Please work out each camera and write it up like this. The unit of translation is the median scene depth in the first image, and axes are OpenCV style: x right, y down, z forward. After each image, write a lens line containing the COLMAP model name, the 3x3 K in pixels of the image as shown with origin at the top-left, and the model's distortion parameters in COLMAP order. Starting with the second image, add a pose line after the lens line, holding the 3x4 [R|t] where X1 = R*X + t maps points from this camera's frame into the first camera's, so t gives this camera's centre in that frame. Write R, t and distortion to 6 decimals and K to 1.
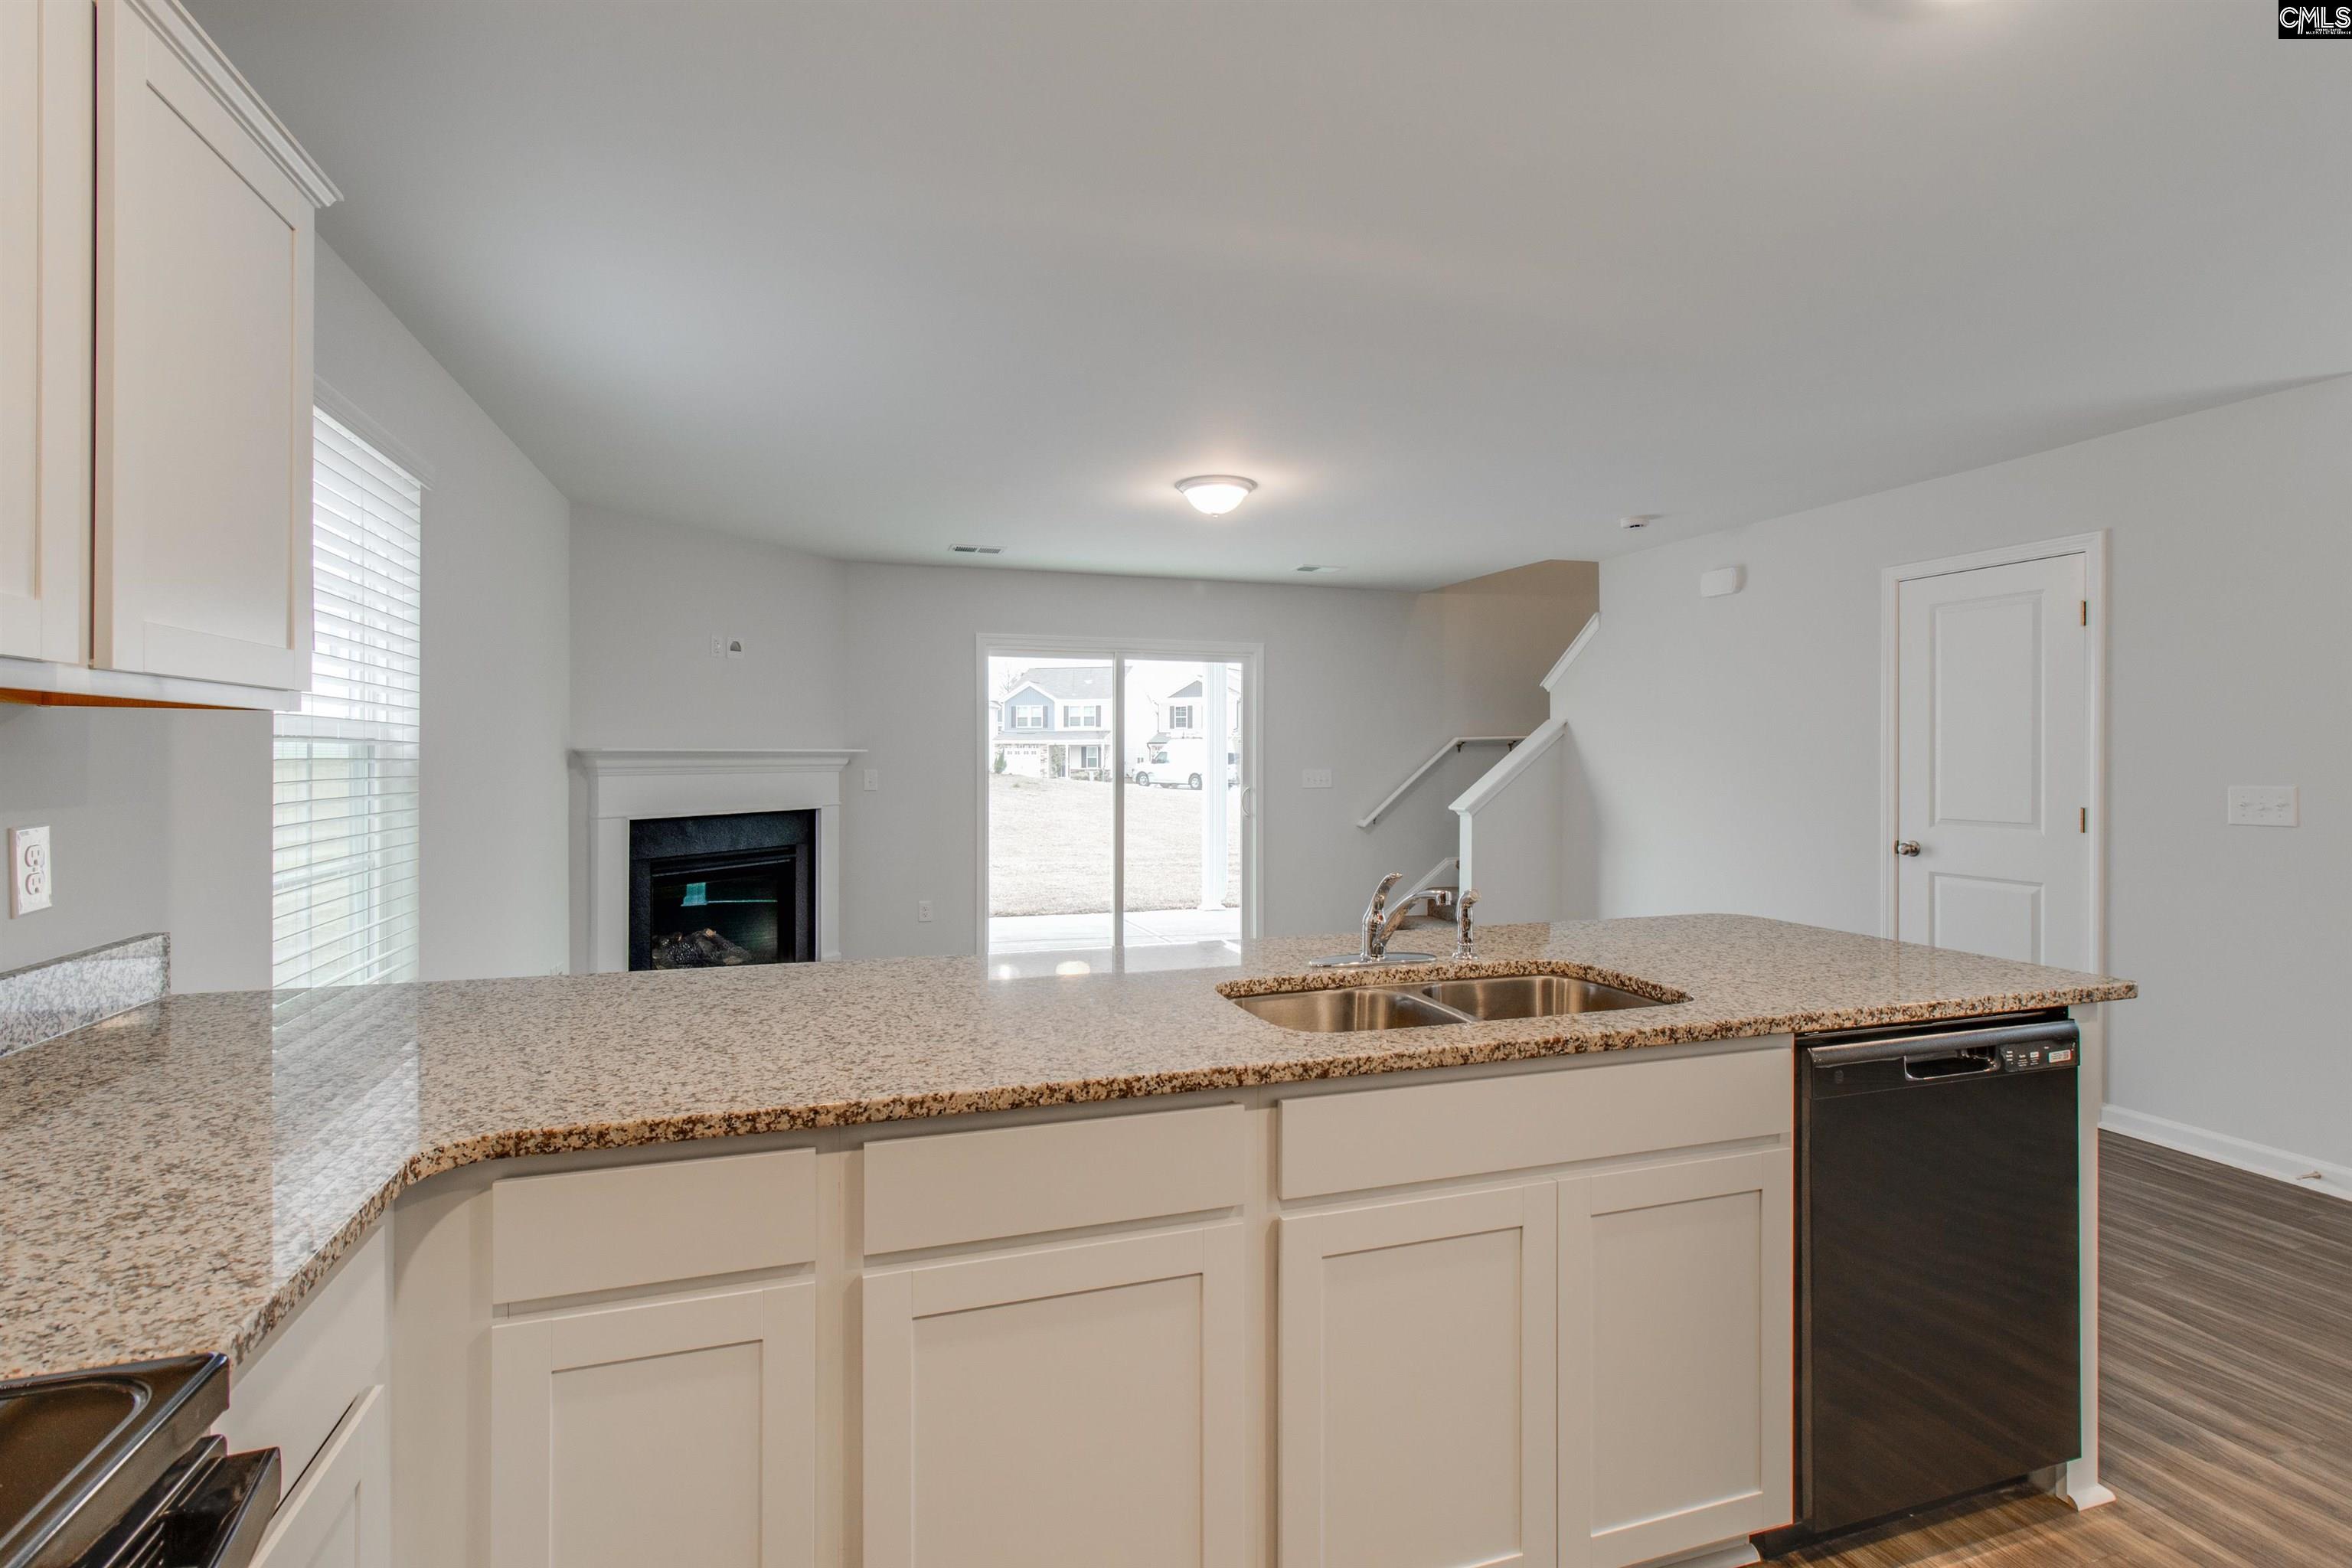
lens RADIAL K [[1099.0, 0, 1185.3], [0, 1099.0, 752.4], [0, 0, 1]] dist [0.002885, 0.001654]
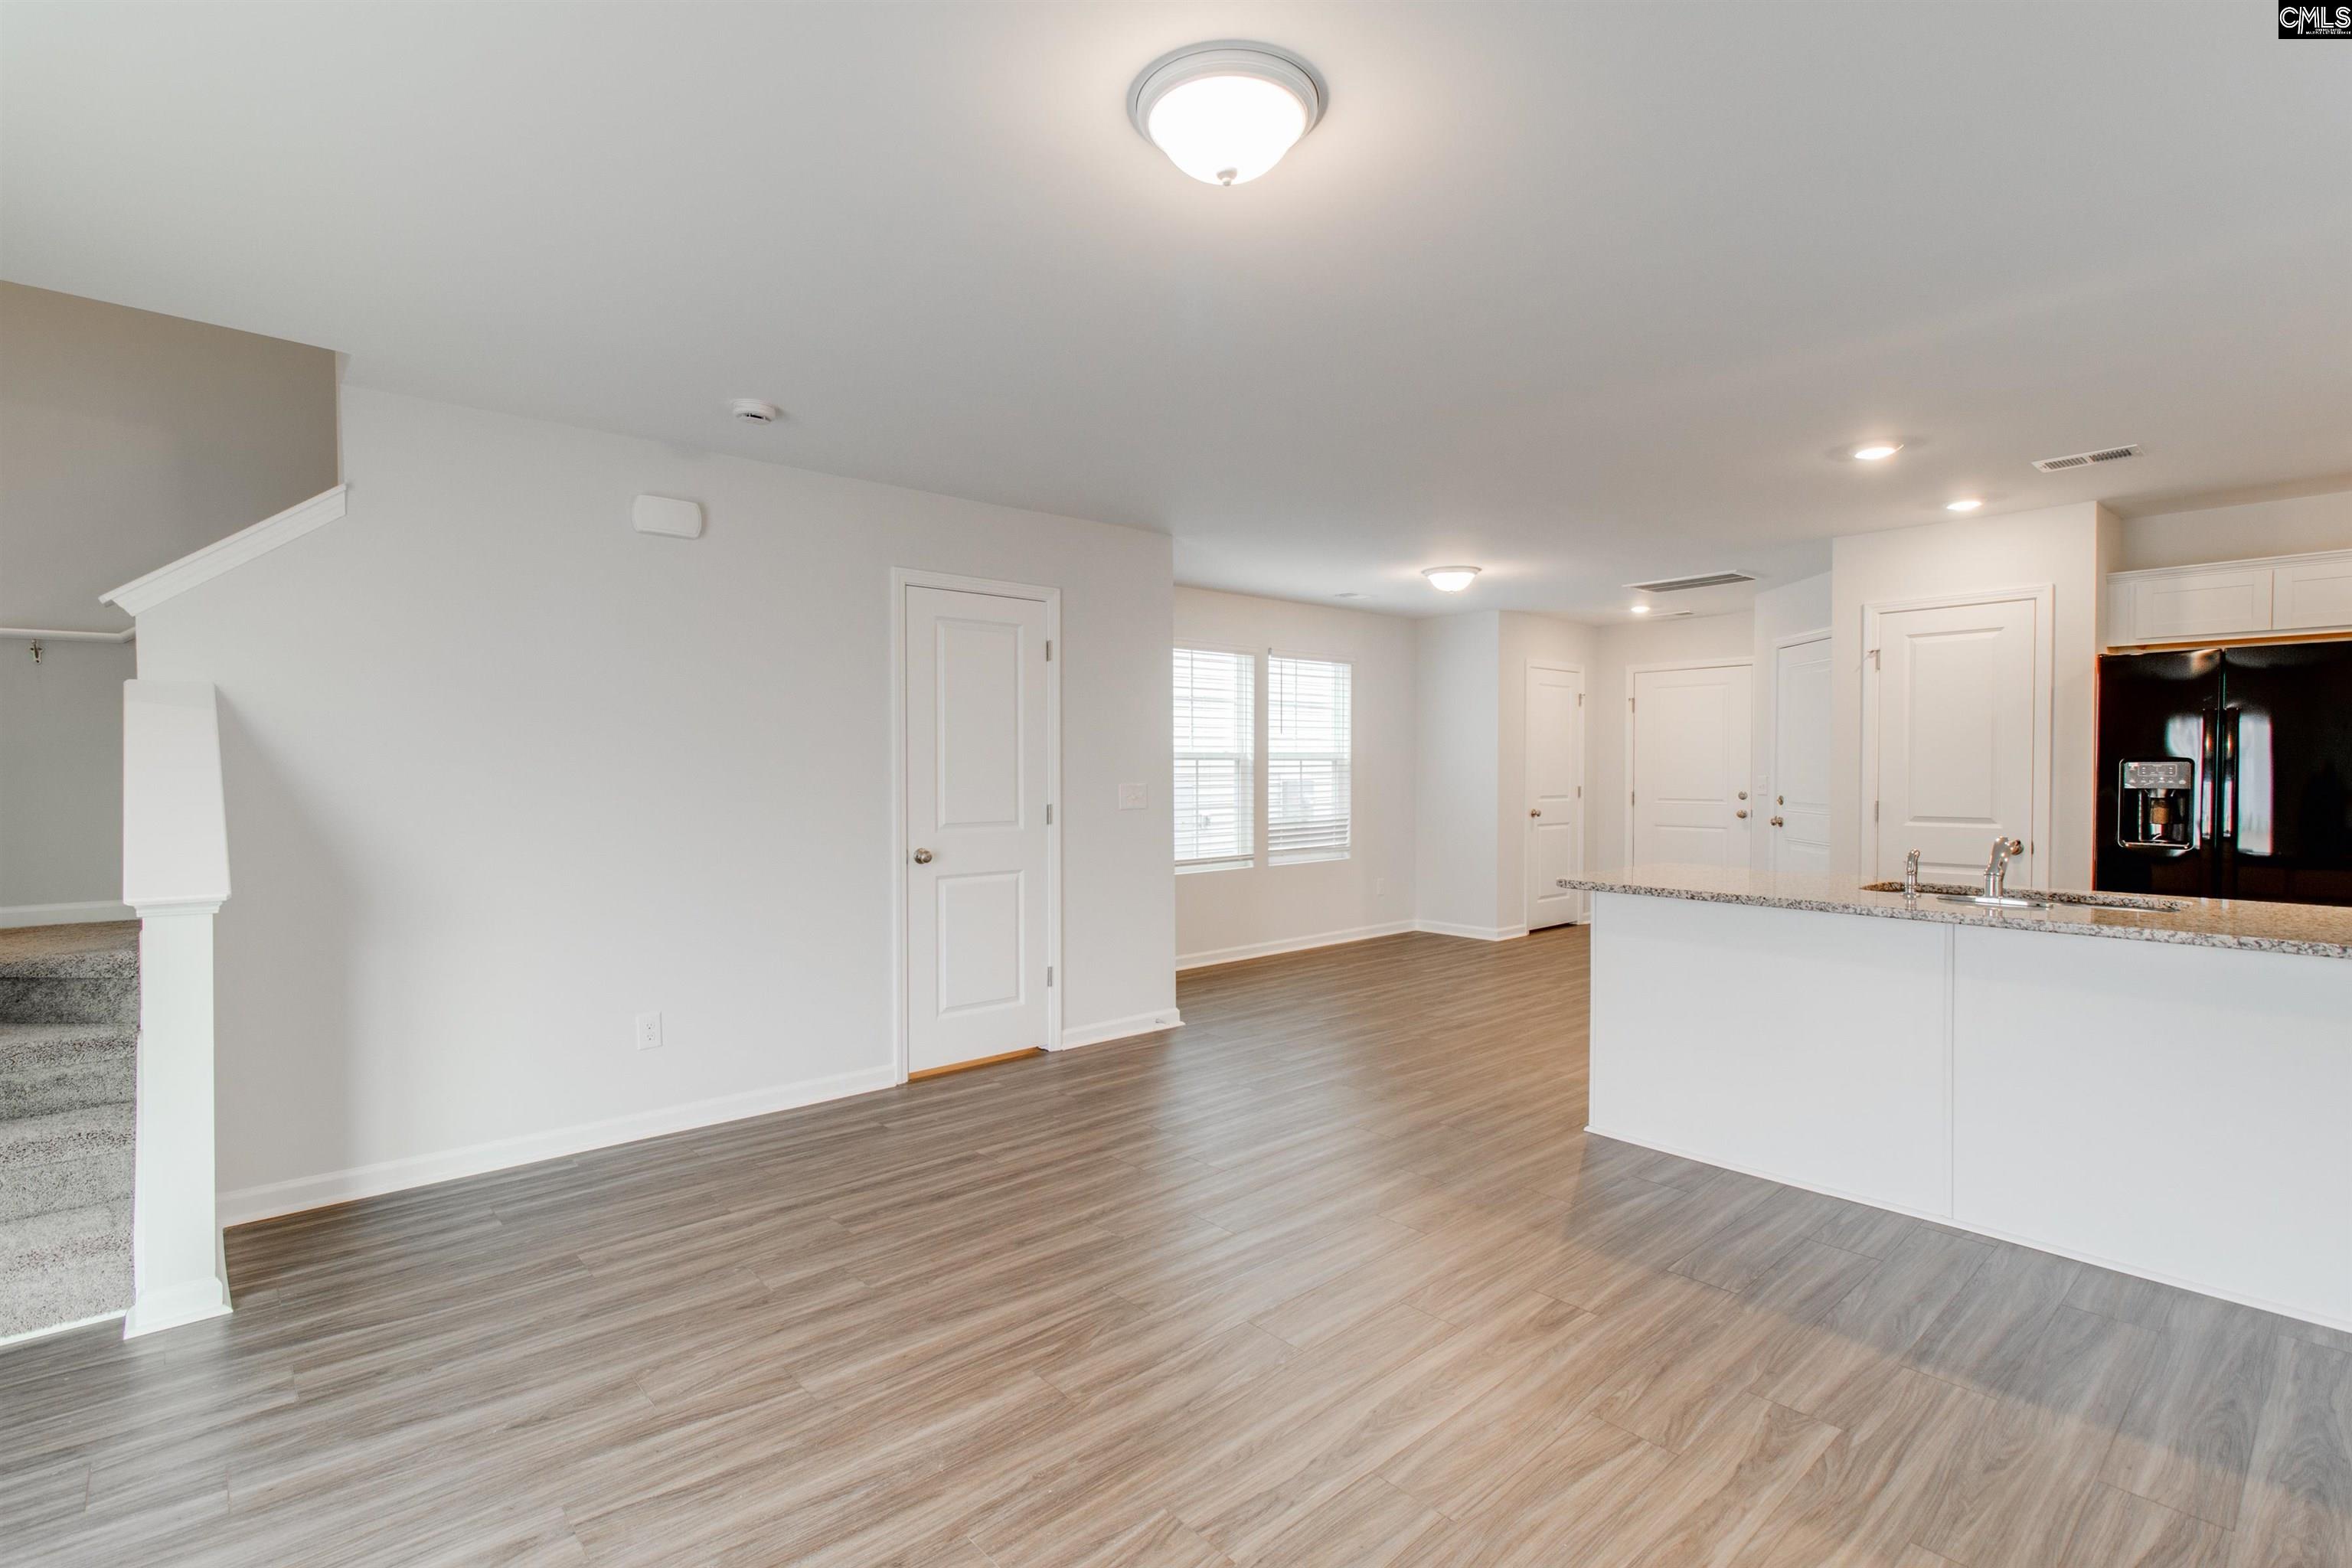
lens RADIAL K [[1099.0, 0, 1174.5], [0, 1099.0, 779.9], [0, 0, 1]] dist [0.002885, 0.001654]
pose [[-0.384551, -0.011911, 0.923027, -0.347054], [-0.001695, 0.999924, 0.012197, 0.005679], [-0.923102, 0.003126, -0.384542, 1.164190]]
